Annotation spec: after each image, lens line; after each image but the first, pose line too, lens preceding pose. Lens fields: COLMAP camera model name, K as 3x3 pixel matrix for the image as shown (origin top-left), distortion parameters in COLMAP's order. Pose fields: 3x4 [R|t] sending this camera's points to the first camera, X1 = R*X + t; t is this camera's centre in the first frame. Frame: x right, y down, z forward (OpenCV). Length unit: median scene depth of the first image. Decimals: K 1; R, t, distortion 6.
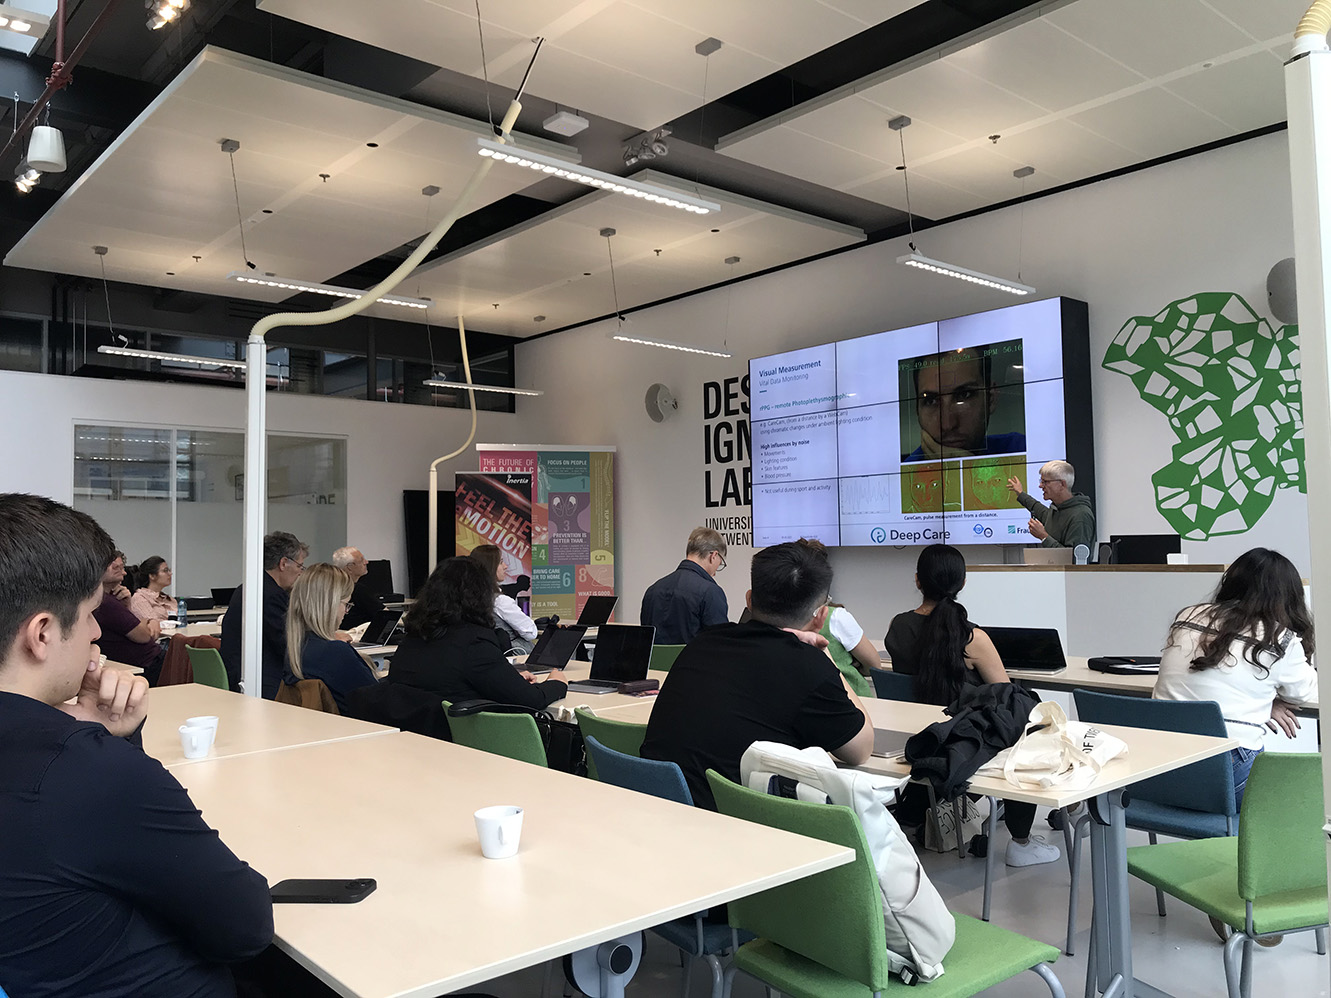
lens RADIAL K [[1075.3, 0, 667.5], [0, 1075.3, 506.4], [0, 0, 1]] dist [-0.004281, 0.027031]
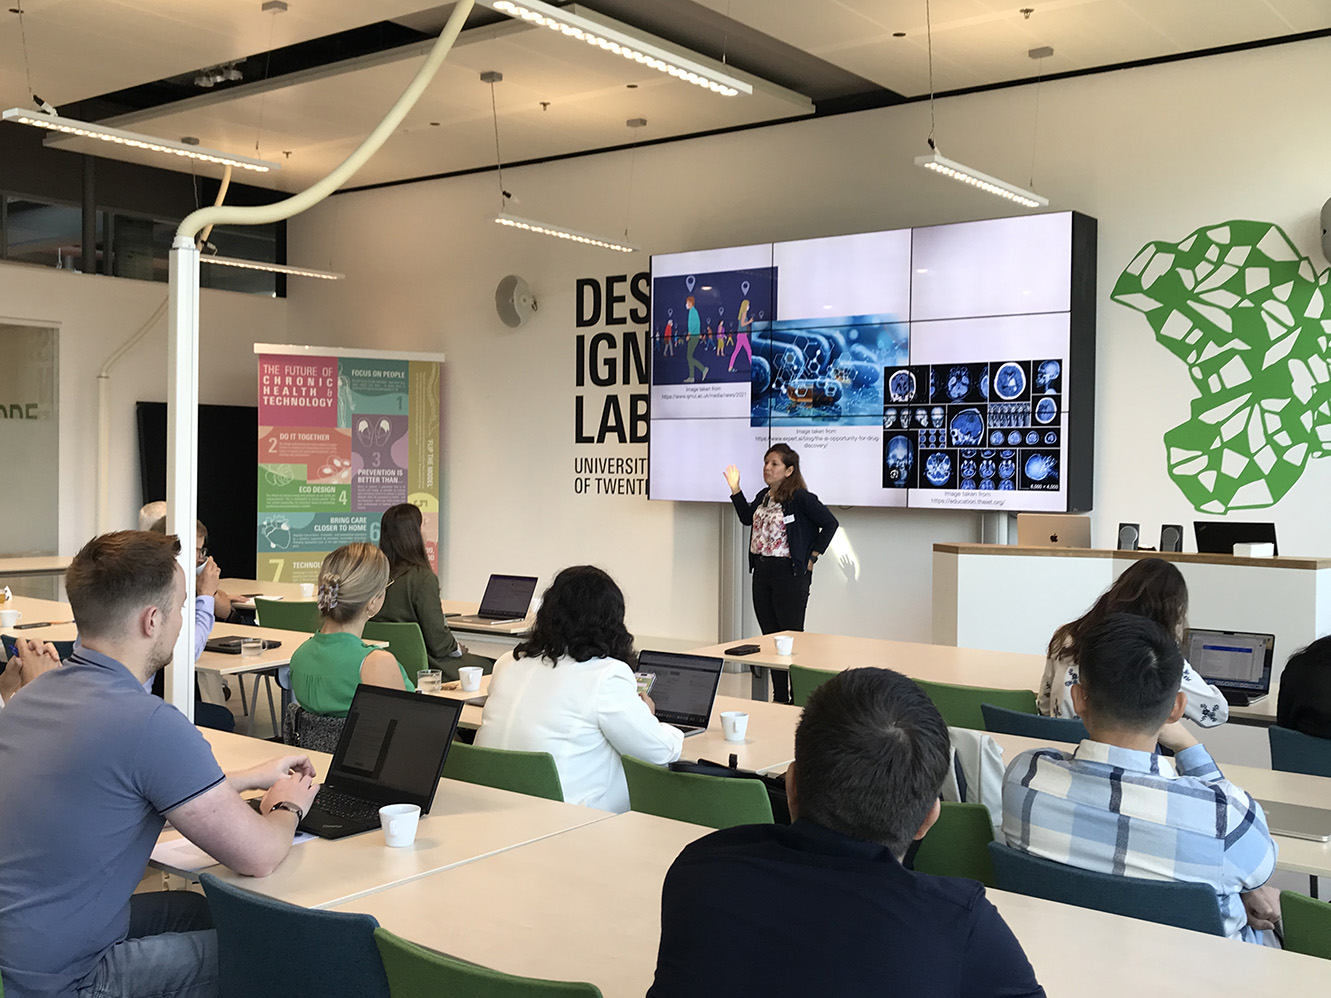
lens RADIAL K [[1422.6, 0, 666.9], [0, 1422.6, 511.7], [0, 0, 1]] dist [-0.007919, 0.000000]
pose [[0.978913, 0.019865, 0.203307, -0.152447], [-0.034029, 0.997212, 0.066411, -0.028744], [-0.201421, -0.071929, 0.976860, -0.008527]]
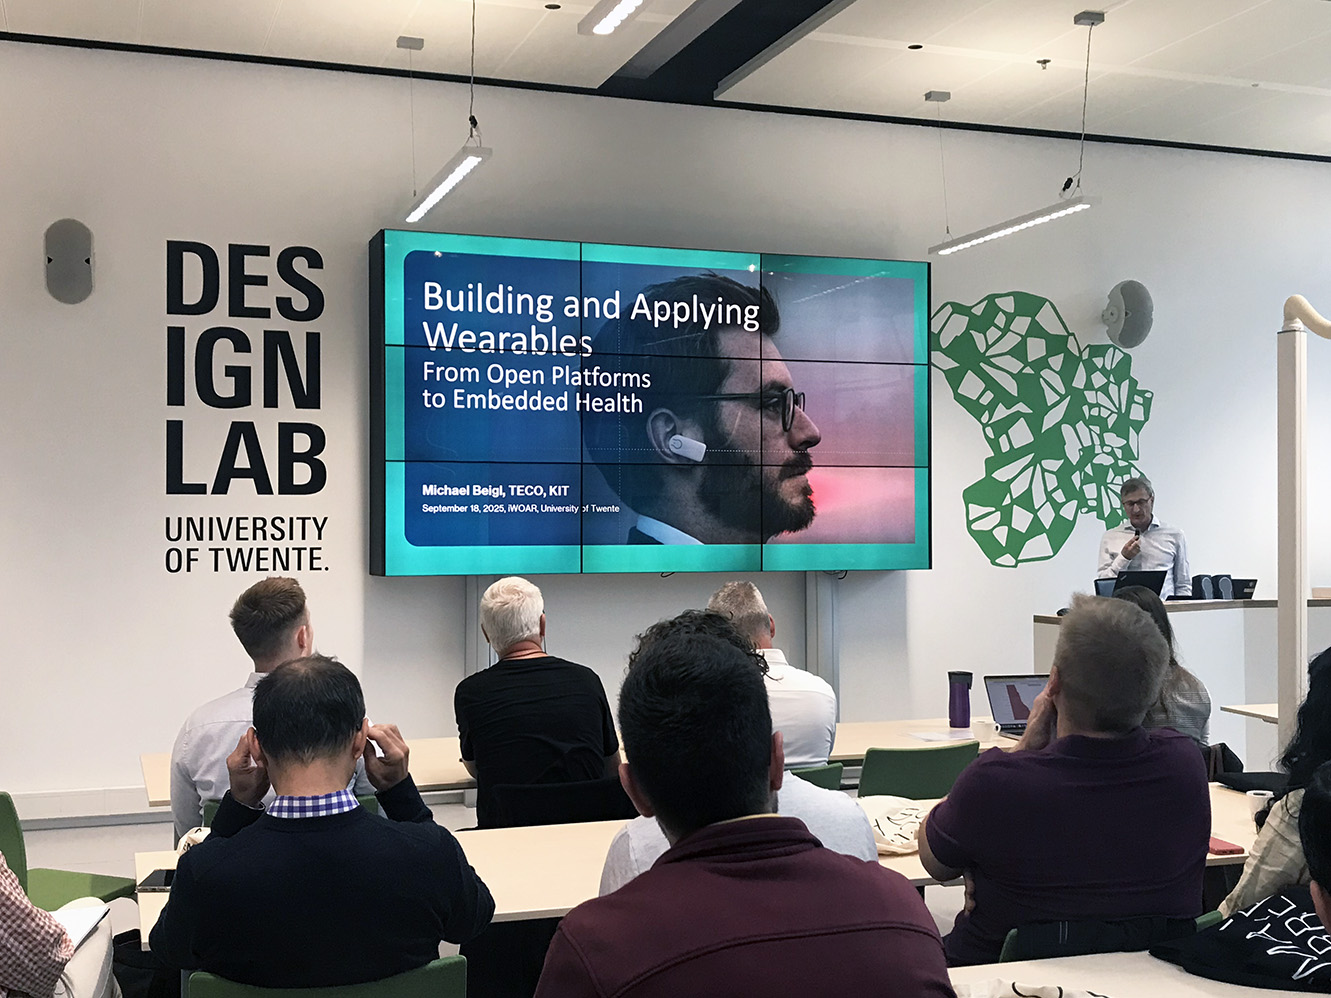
lens RADIAL K [[1629.7, 0, 665.5], [0, 1629.7, 484.0], [0, 0, 1]] dist [0.076591, 0.000000]
pose [[0.348958, 0.044174, 0.936097, -0.844150], [-0.038609, 0.998718, -0.032736, 0.017446], [-0.936343, -0.024718, 0.350216, 0.760654]]
